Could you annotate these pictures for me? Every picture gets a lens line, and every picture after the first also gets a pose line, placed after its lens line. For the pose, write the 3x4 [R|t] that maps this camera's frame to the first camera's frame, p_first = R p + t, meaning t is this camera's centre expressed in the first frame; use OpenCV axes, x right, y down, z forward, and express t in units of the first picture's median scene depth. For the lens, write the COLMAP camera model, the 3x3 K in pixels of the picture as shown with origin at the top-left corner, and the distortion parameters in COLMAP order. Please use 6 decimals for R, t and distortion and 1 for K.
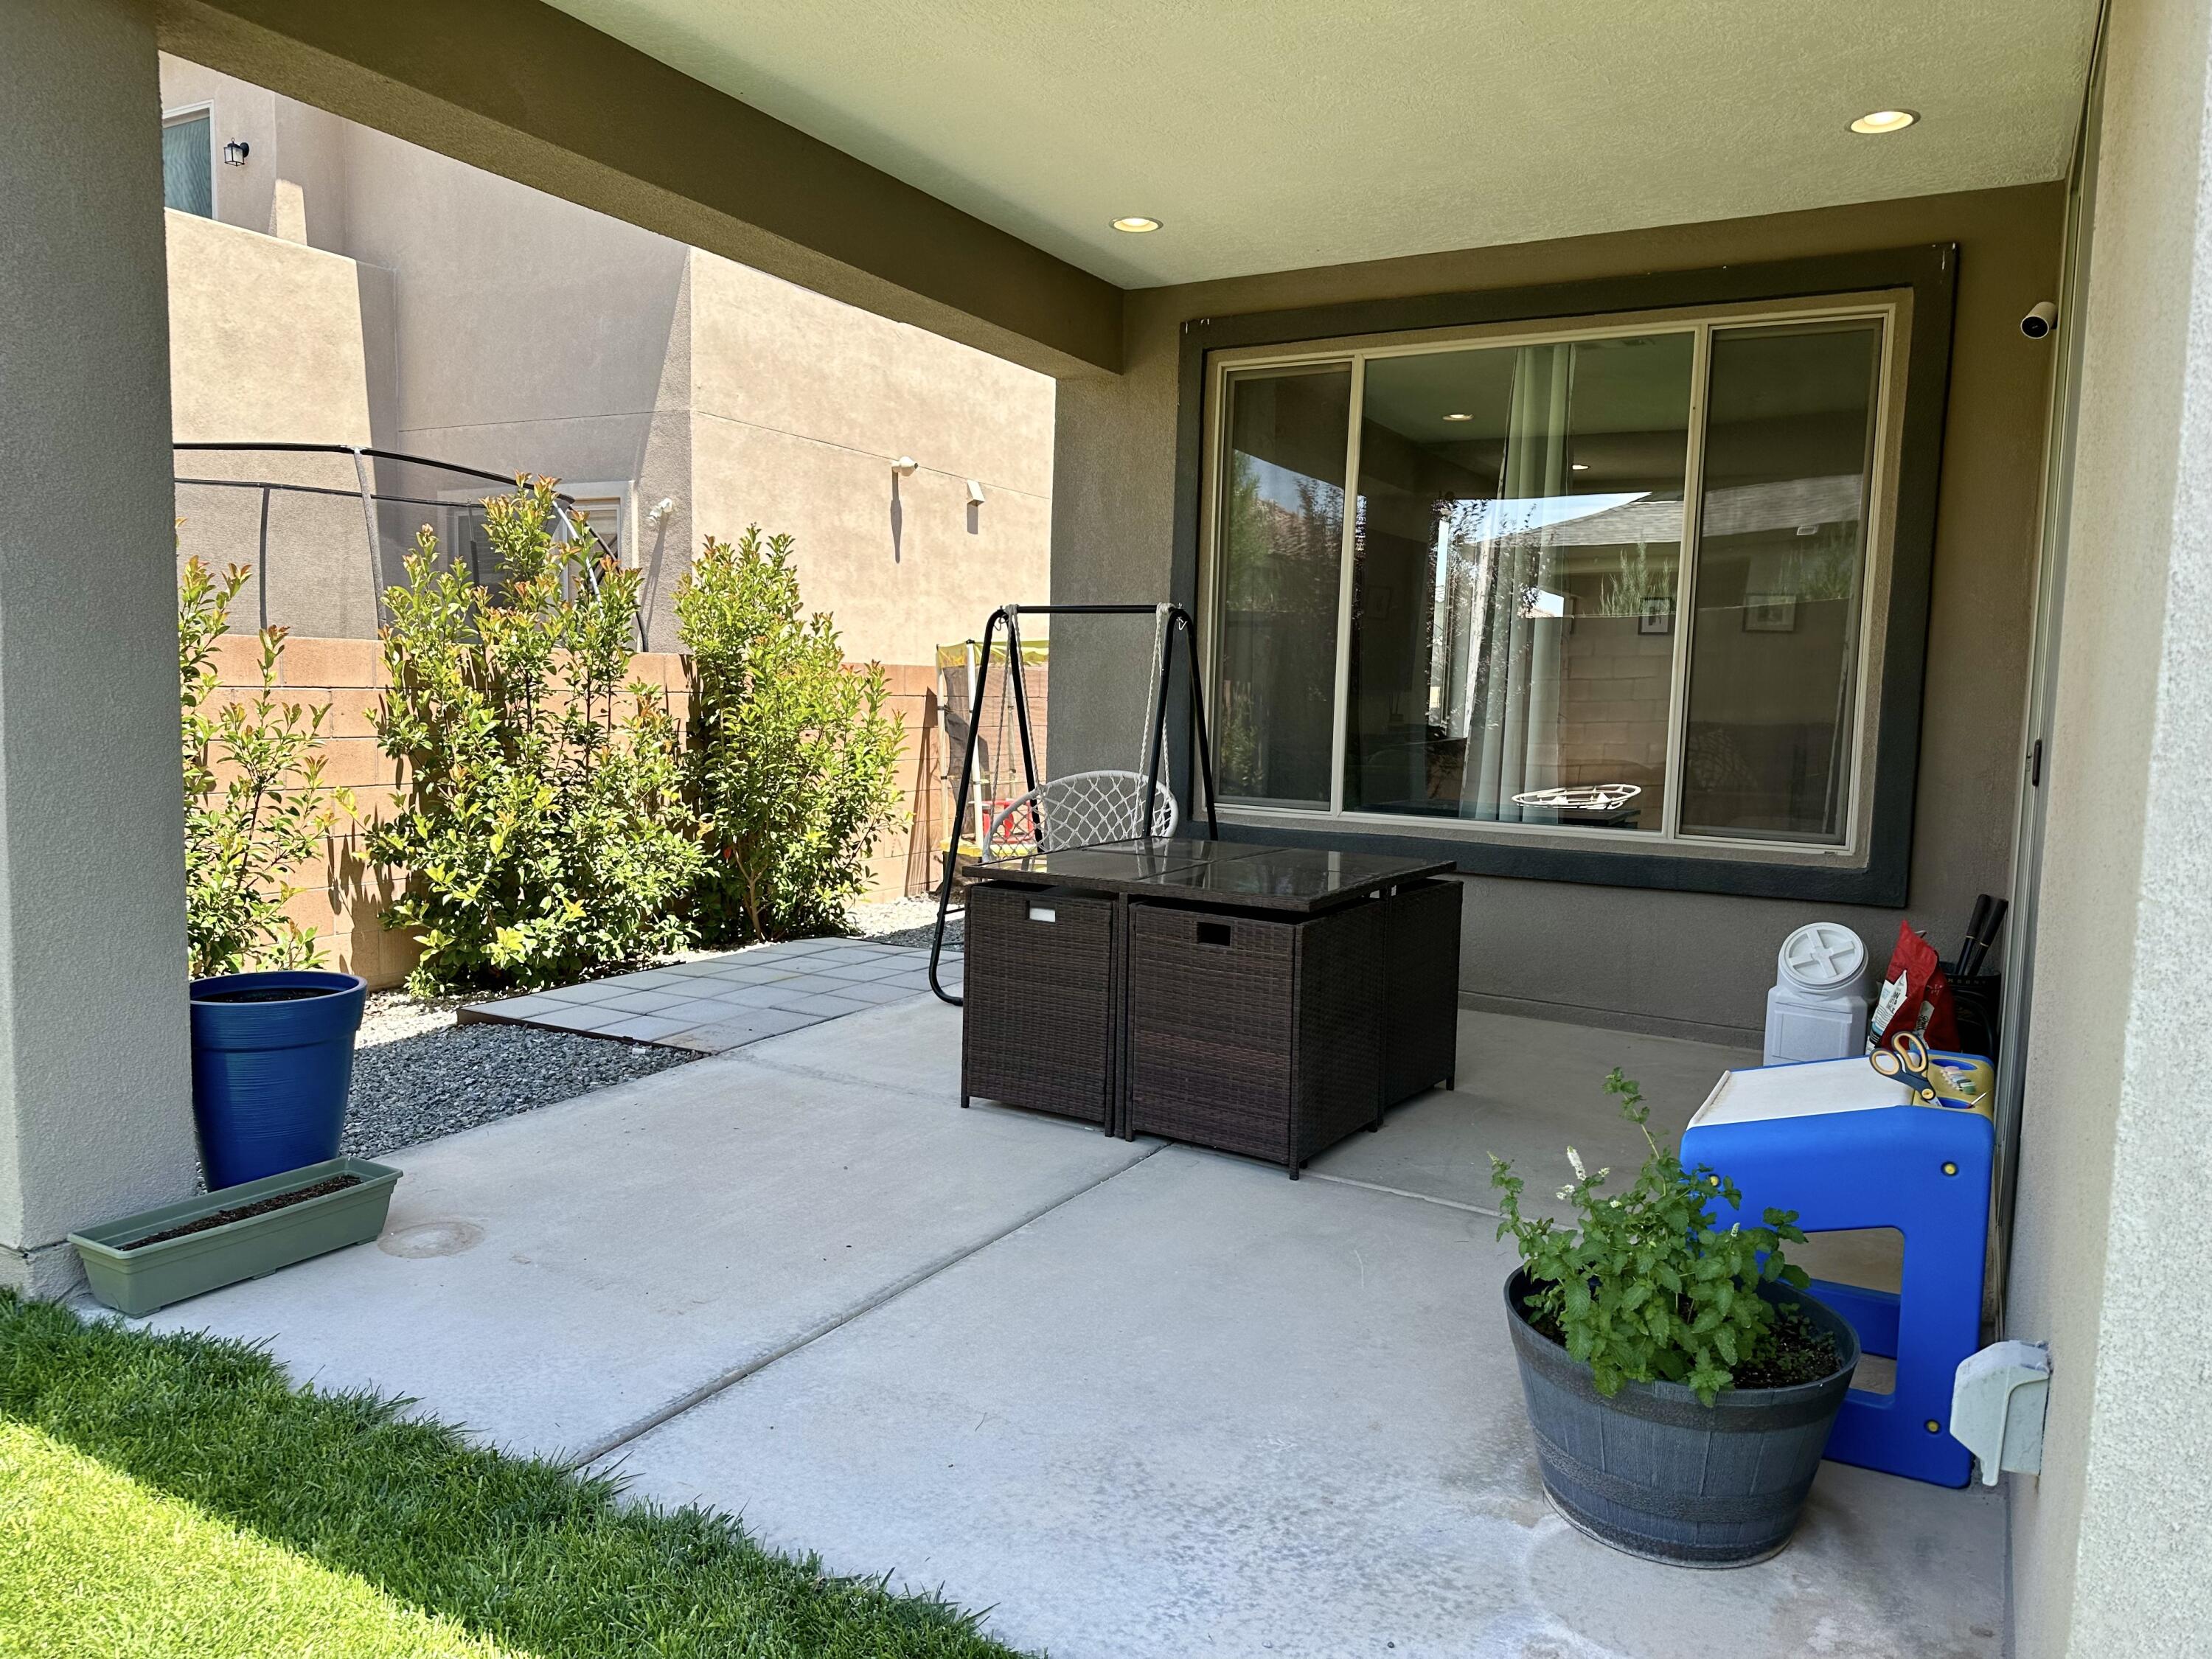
lens RADIAL K [[1558.8, 0, 1113.0], [0, 1558.8, 839.0], [0, 0, 1]] dist [0.090997, -0.125910]
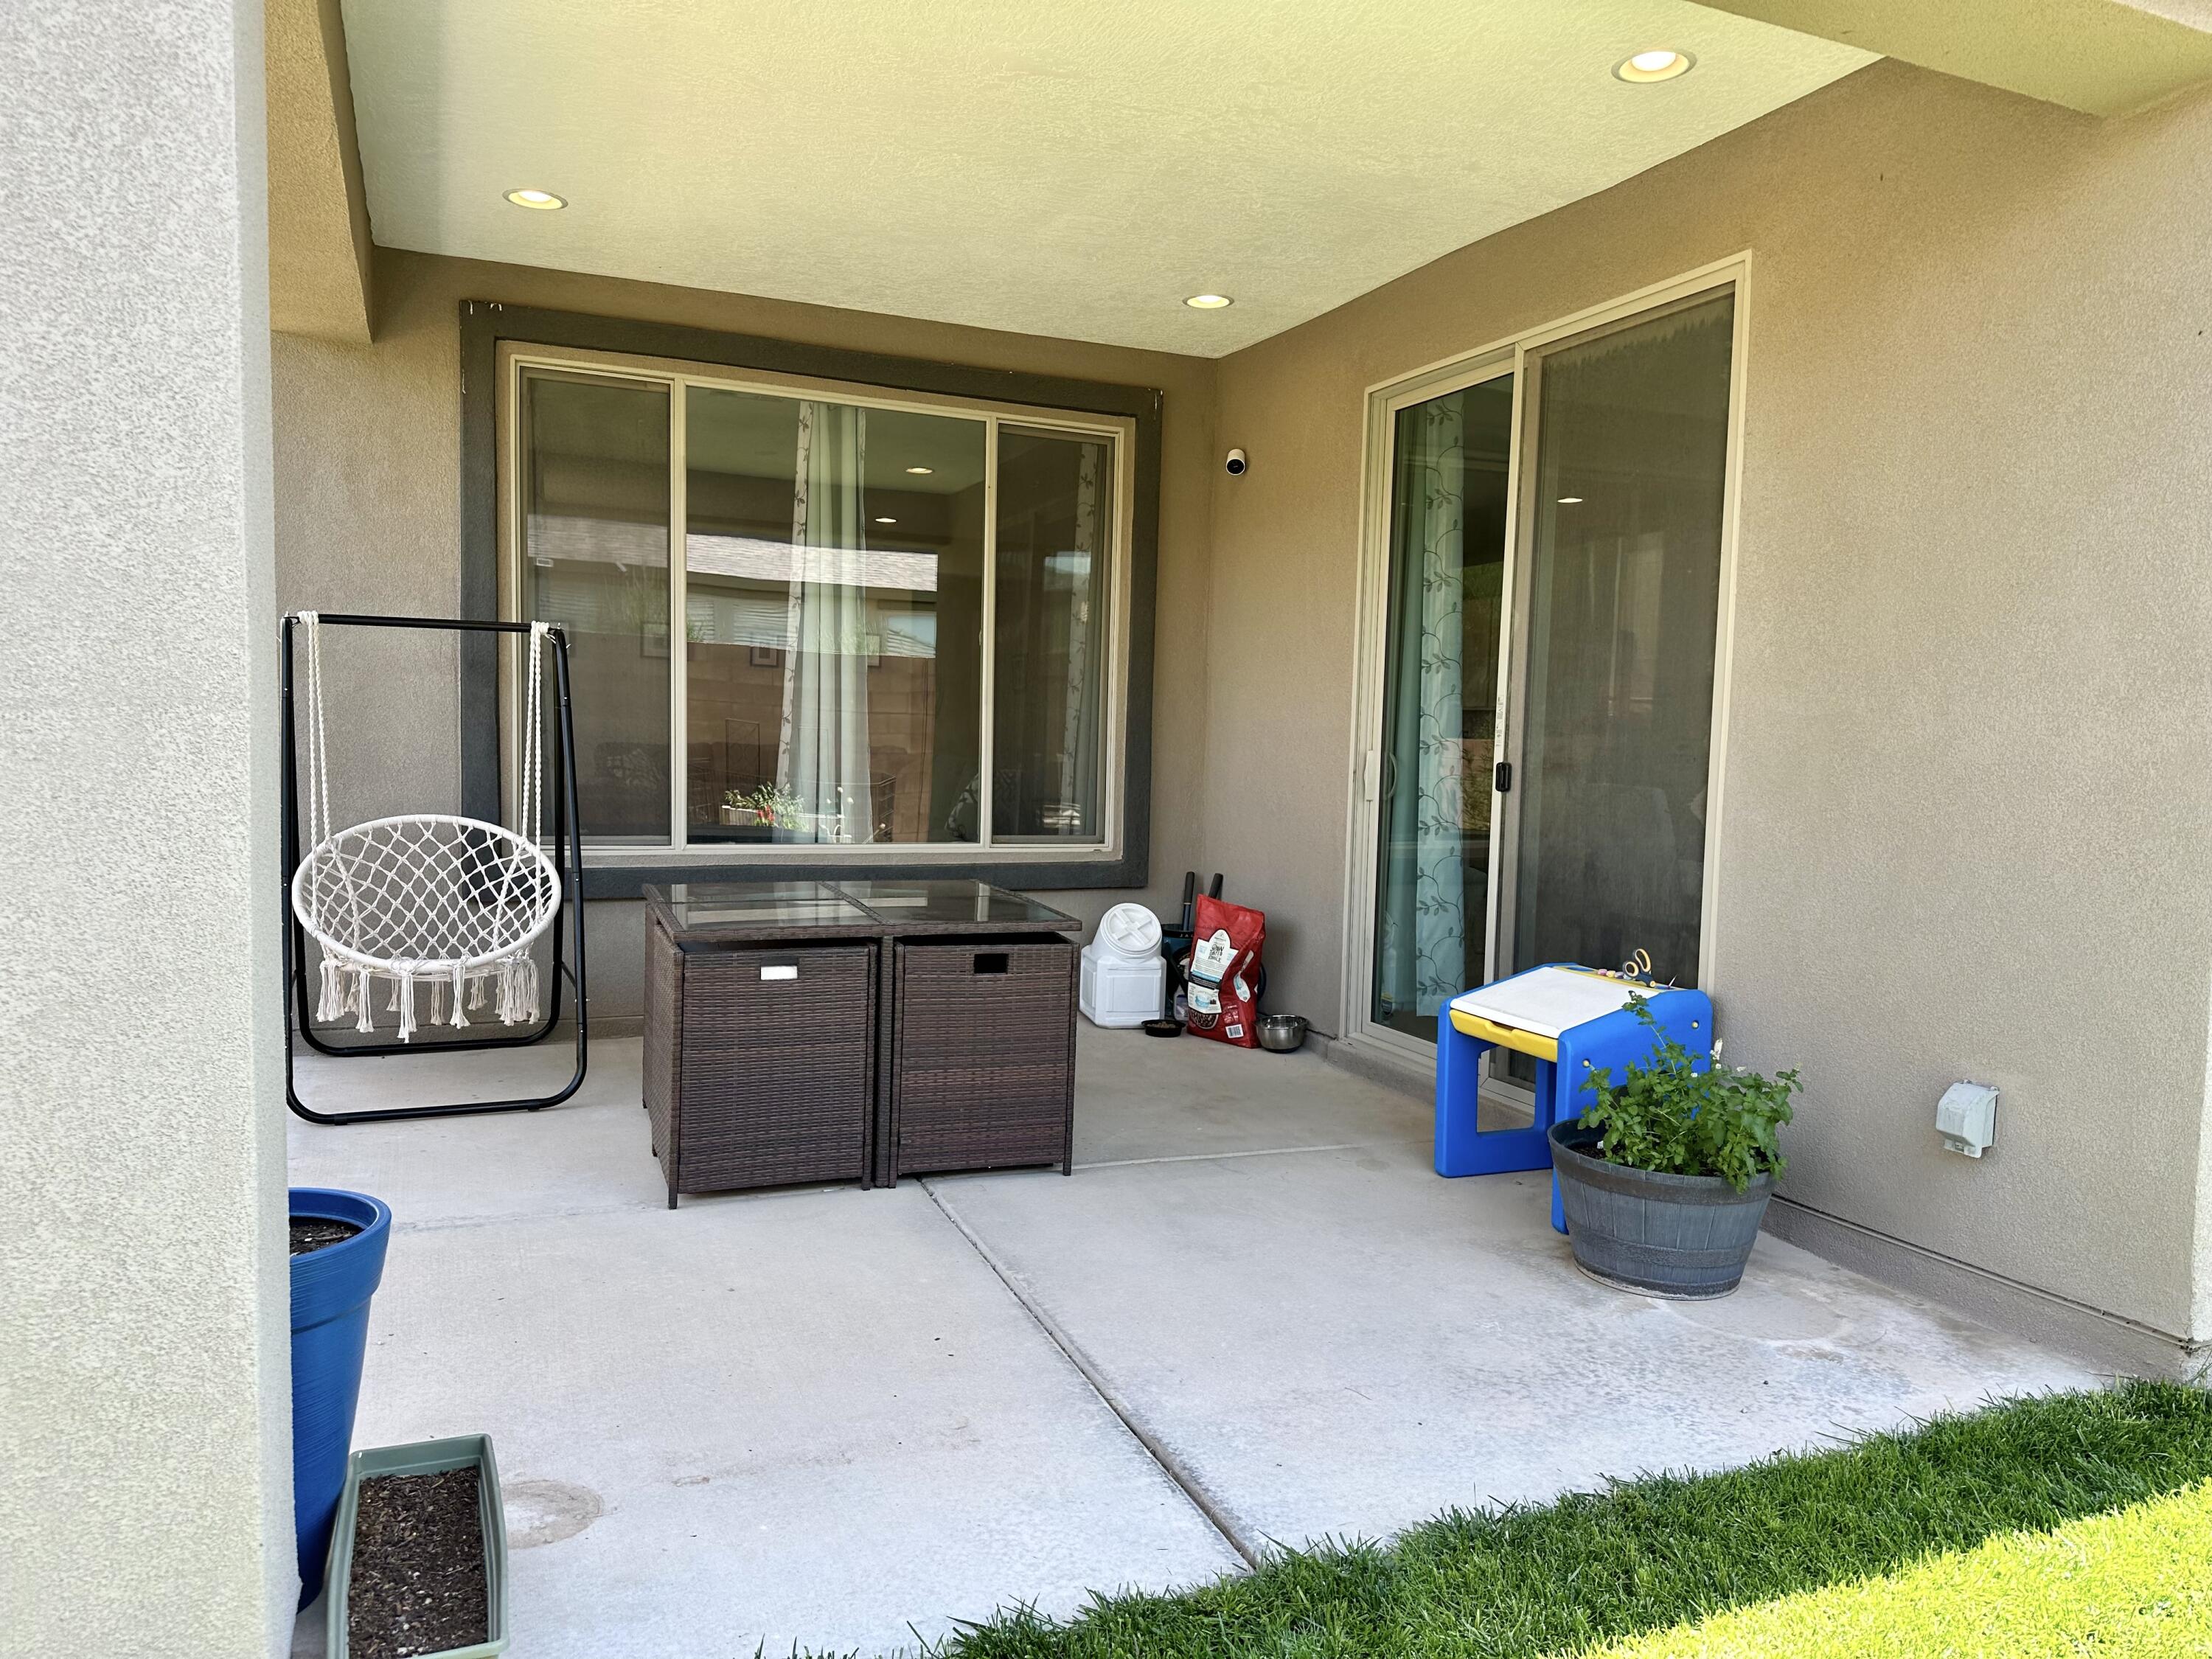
lens RADIAL K [[1558.8, 0, 1113.0], [0, 1558.8, 839.0], [0, 0, 1]] dist [0.090997, -0.125910]
pose [[0.603533, -0.063981, 0.794767, -0.496210], [0.069159, 0.997219, 0.027760, -0.031852], [-0.794333, 0.038211, 0.606280, 0.207649]]
